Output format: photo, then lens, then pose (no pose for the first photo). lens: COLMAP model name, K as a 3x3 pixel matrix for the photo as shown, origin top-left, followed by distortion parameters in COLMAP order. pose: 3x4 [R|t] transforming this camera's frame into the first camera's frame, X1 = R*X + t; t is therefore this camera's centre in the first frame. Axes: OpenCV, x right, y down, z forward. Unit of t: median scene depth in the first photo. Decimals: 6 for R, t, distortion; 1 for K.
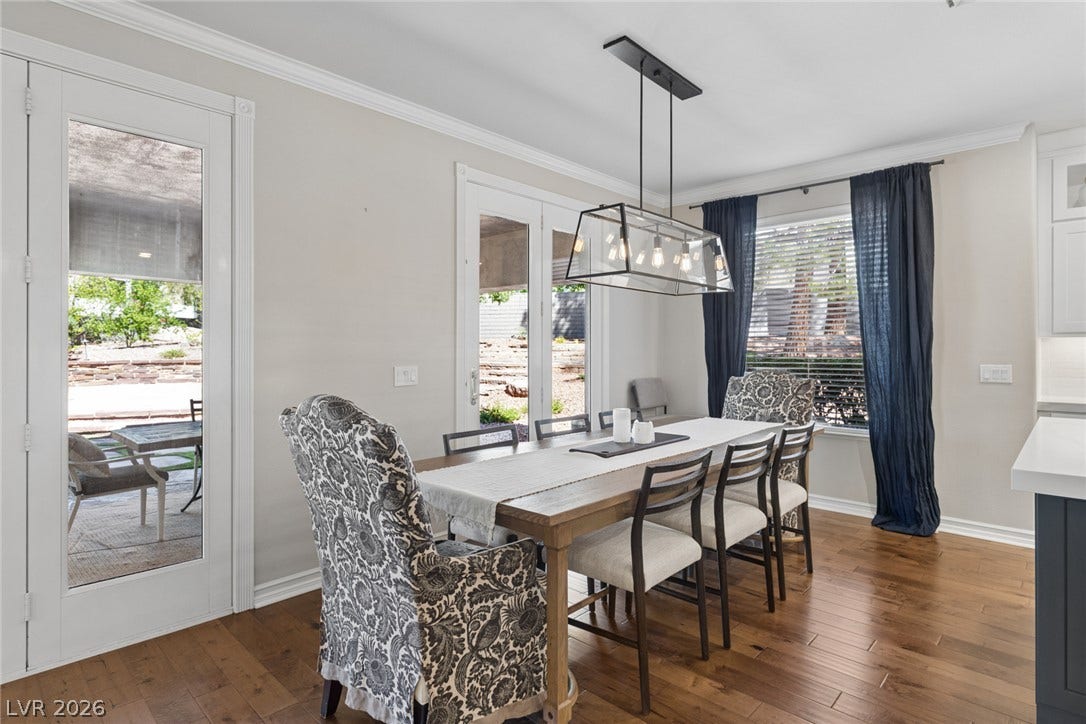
lens RADIAL K [[556.7, 0, 538.2], [0, 556.7, 354.6], [0, 0, 1]] dist [-0.005332, -0.002310]
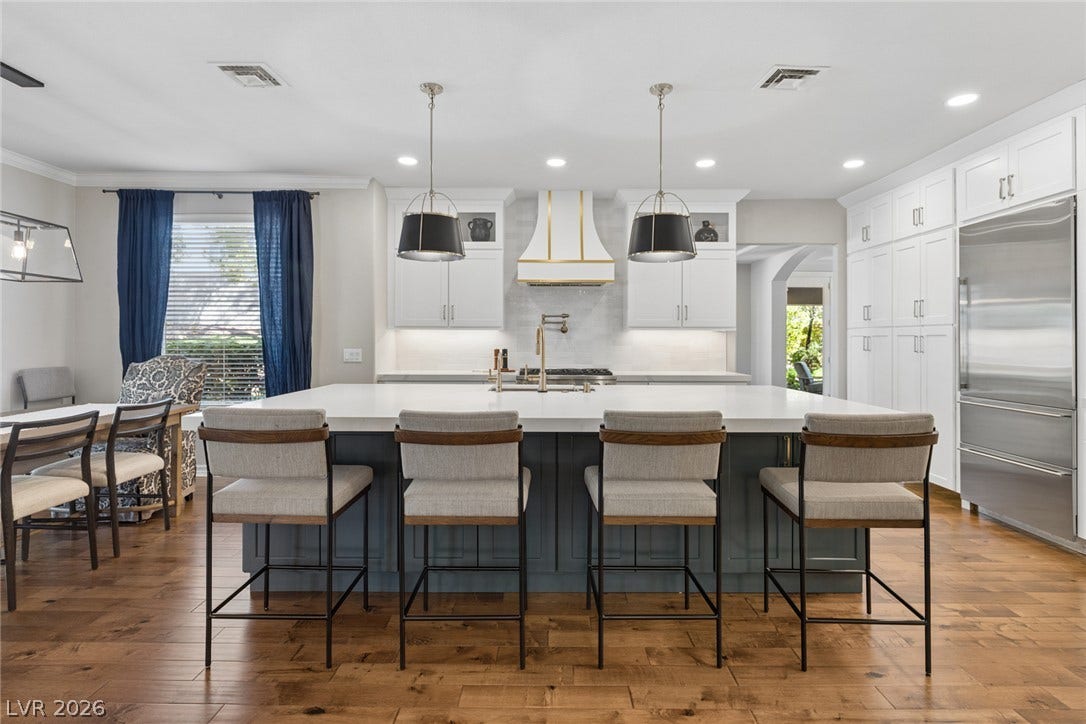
lens RADIAL K [[556.7, 0, 539.9], [0, 556.7, 336.7], [0, 0, 1]] dist [-0.005332, -0.002310]
pose [[0.719133, 0.004537, 0.694858, 0.192710], [0.003745, 0.999939, -0.010405, 0.004540], [-0.694862, 0.010084, 0.719072, -0.291506]]
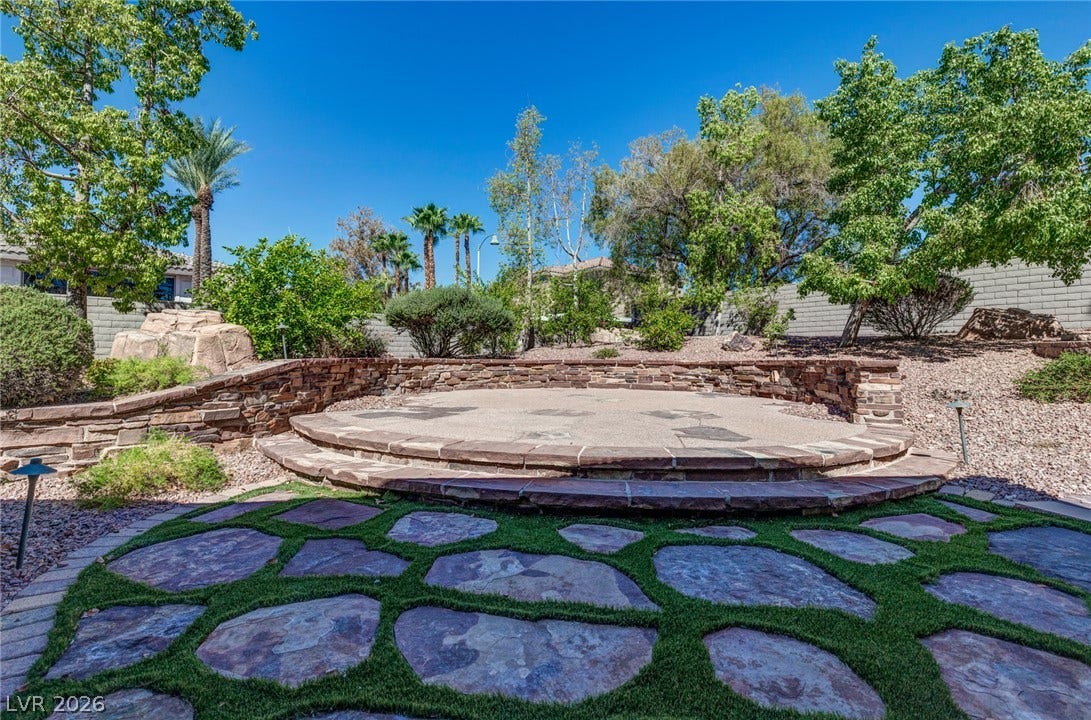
lens RADIAL K [[501.3, 0, 546.9], [0, 501.3, 359.4], [0, 0, 1]] dist [0.003270, -0.000196]
pose [[0.743782, 0.005065, -0.668404, -0.211546], [-0.010502, 0.999936, -0.004109, 0.011906], [0.668340, 0.010076, 0.743787, 0.366201]]
